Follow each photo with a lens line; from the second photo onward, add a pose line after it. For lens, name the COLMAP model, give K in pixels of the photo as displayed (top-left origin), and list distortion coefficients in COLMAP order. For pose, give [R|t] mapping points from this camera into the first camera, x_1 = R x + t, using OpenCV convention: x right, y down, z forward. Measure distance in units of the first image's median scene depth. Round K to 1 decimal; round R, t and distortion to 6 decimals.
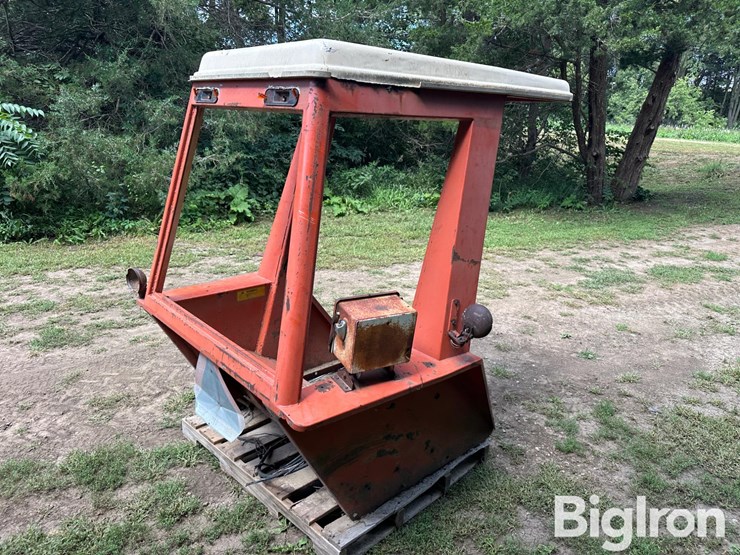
lens RADIAL K [[521.8, 0, 372.1], [0, 521.8, 267.9], [0, 0, 1]] dist [0.092011, -0.133606]
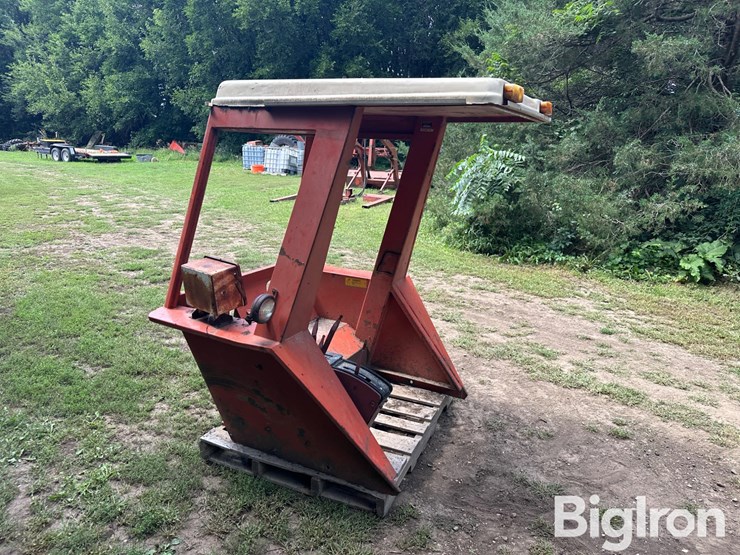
lens RADIAL K [[521.8, 0, 372.1], [0, 521.8, 267.9], [0, 0, 1]] dist [0.092011, -0.133606]
pose [[0.360830, 0.179626, -0.915170, 0.635717], [-0.275114, 0.958112, 0.079583, -0.065437], [0.891131, 0.223060, 0.395133, 0.371950]]
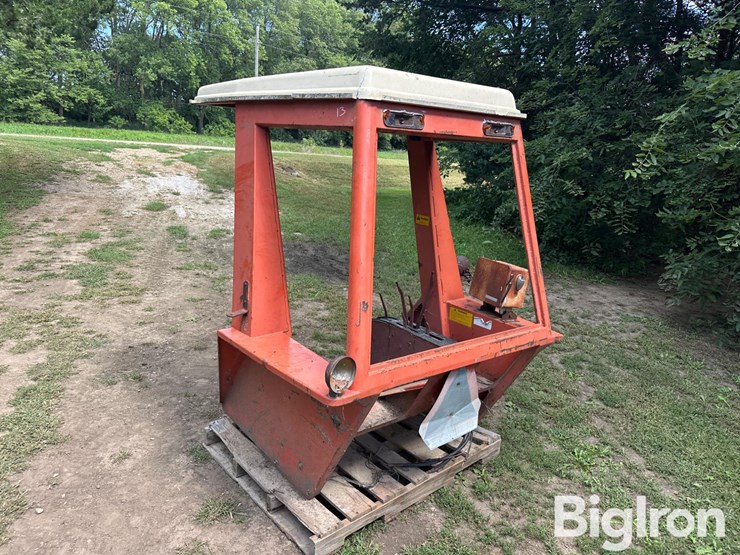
lens RADIAL K [[521.8, 0, 372.1], [0, 521.8, 267.9], [0, 0, 1]] dist [0.092011, -0.133606]
pose [[0.078680, -0.264660, 0.961127, -0.674067], [0.218389, 0.945273, 0.242417, -0.168945], [-0.972685, 0.190826, 0.132173, 0.524186]]
